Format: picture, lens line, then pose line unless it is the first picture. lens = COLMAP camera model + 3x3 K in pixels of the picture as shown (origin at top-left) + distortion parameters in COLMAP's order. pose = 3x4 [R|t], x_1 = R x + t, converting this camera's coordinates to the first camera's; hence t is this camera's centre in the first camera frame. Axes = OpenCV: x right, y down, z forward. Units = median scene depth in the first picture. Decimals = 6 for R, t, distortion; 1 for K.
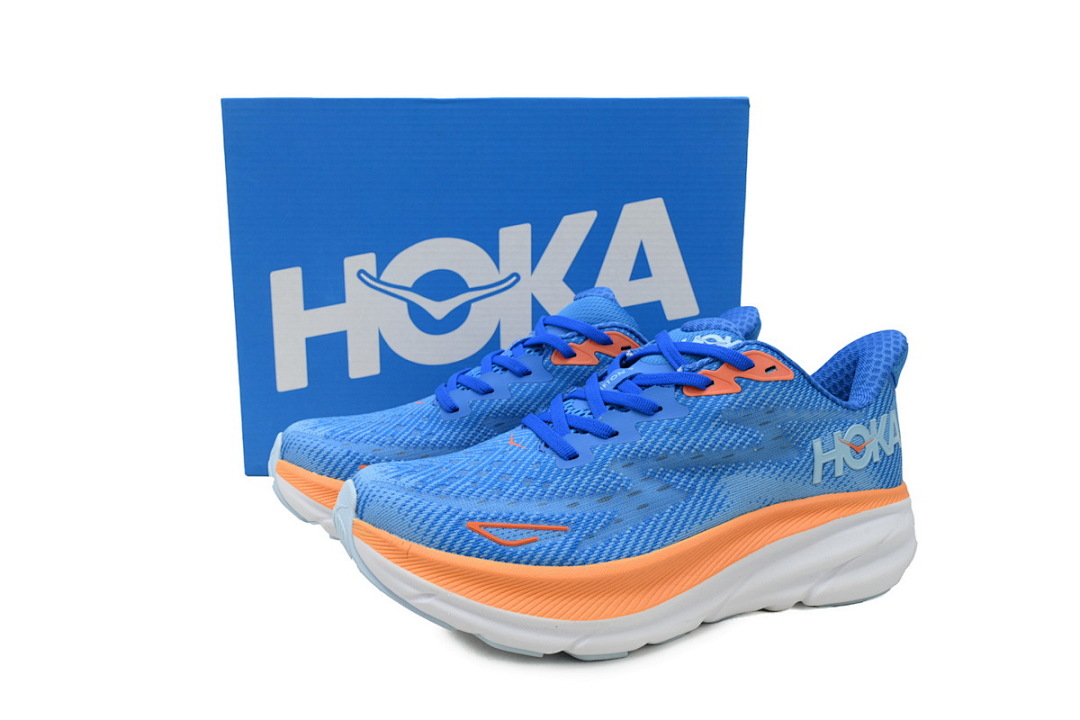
lens RADIAL K [[833.3, 0, 540.0], [0, 833.3, 360.0], [0, 0, 1]] dist [-0.001394, -0.000911]
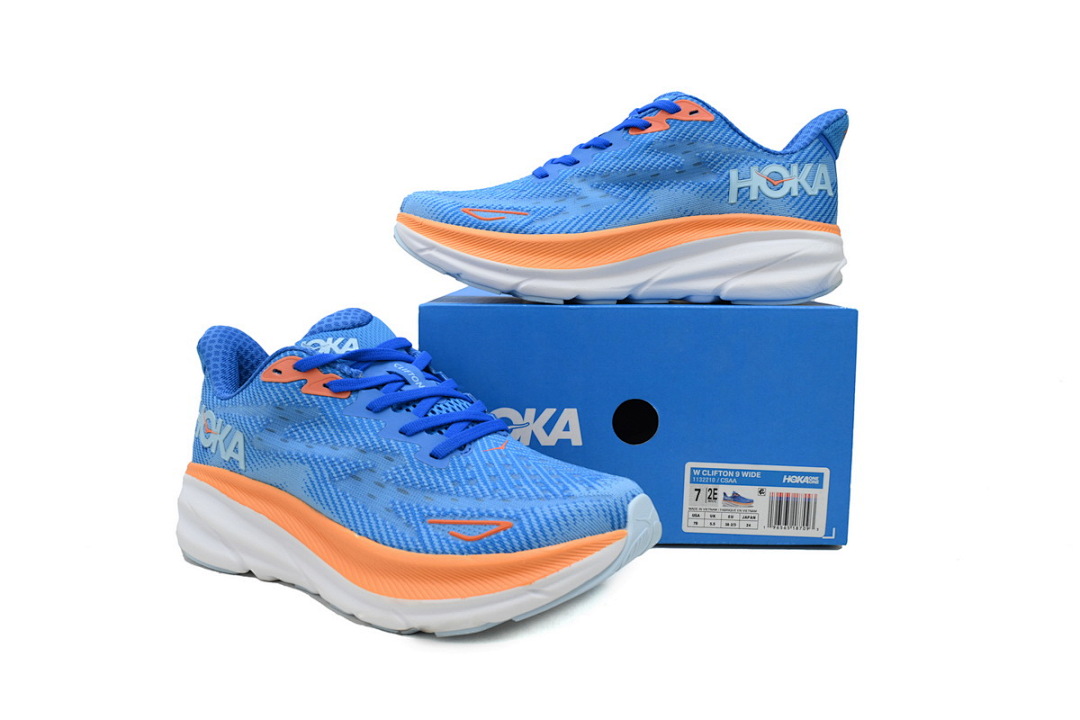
lens RADIAL K [[833.3, 0, 540.0], [0, 833.3, 360.0], [0, 0, 1]] dist [-0.001394, -0.000911]
pose [[0.945954, 0.043587, -0.321357, 0.491608], [-0.055090, 0.998122, -0.026783, 0.457769], [0.319587, 0.043039, 0.946579, -0.326007]]
